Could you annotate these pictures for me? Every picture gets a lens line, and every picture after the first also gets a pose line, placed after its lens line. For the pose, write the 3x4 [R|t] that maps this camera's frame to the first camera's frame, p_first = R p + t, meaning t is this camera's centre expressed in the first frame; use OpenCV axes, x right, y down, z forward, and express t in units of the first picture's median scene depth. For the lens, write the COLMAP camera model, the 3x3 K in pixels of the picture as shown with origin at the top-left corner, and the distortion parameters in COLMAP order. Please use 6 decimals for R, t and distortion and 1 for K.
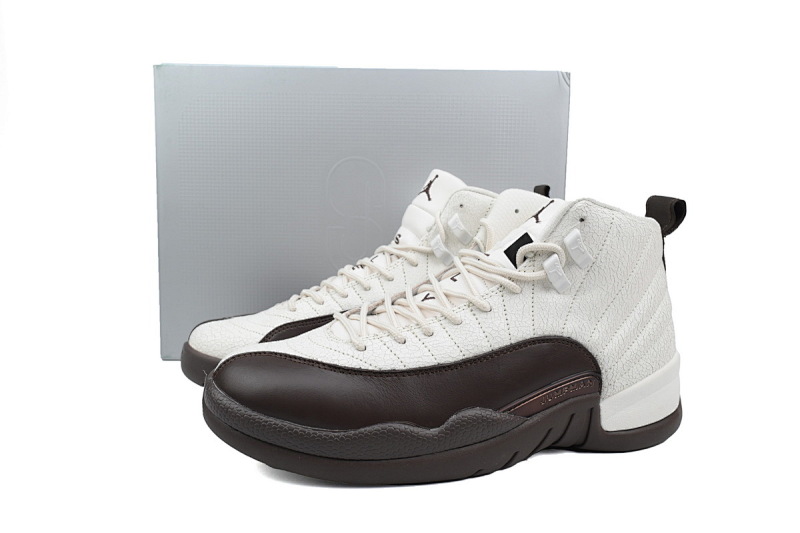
lens RADIAL K [[531.1, 0, 400.0], [0, 531.1, 266.5], [0, 0, 1]] dist [0.000626, -0.000157]
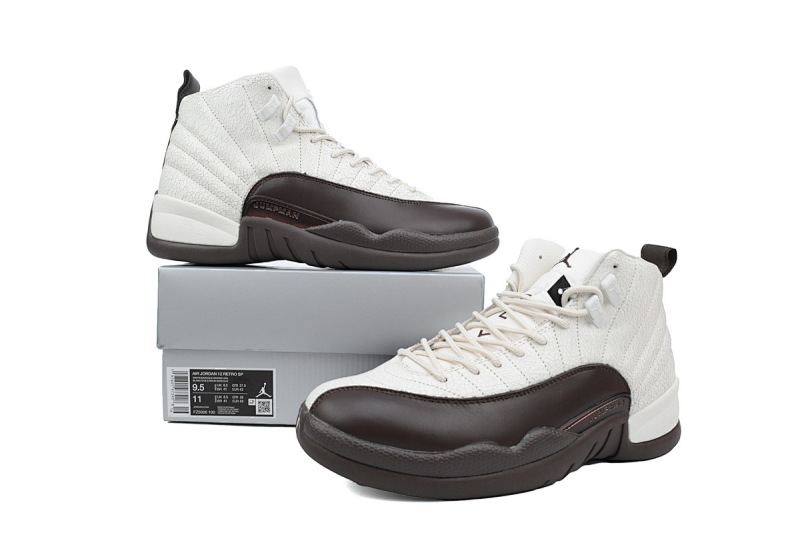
lens RADIAL K [[531.1, 0, 400.0], [0, 531.1, 266.5], [0, 0, 1]] dist [0.000626, -0.000157]
pose [[0.990233, -0.005608, 0.139308, -0.313828], [0.013587, 0.998316, -0.056391, -0.026105], [-0.138757, 0.057733, 0.988642, -0.132774]]
